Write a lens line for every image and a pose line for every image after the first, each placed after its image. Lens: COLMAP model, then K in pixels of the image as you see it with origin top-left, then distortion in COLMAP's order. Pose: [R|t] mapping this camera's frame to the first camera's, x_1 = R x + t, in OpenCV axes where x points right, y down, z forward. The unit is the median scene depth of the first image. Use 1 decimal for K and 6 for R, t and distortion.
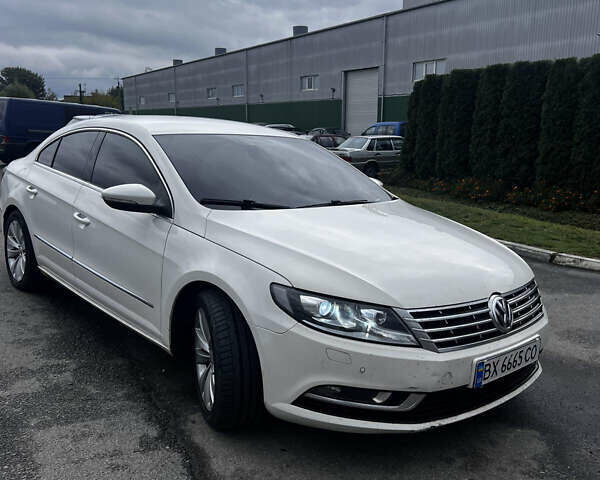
lens RADIAL K [[552.9, 0, 300.0], [0, 552.9, 240.0], [0, 0, 1]] dist [0.084929, -0.140280]
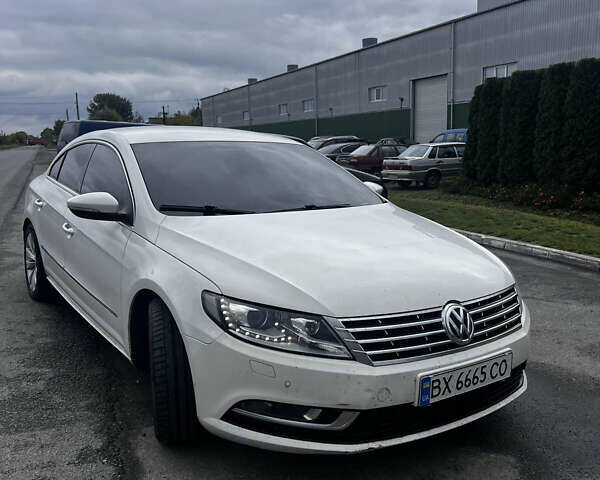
lens RADIAL K [[552.9, 0, 300.0], [0, 552.9, 240.0], [0, 0, 1]] dist [0.084929, -0.140280]
pose [[0.991439, -0.013741, -0.129848, 0.169162], [0.010801, 0.999670, -0.023314, 0.010853], [0.130126, 0.021712, 0.991260, 0.053929]]
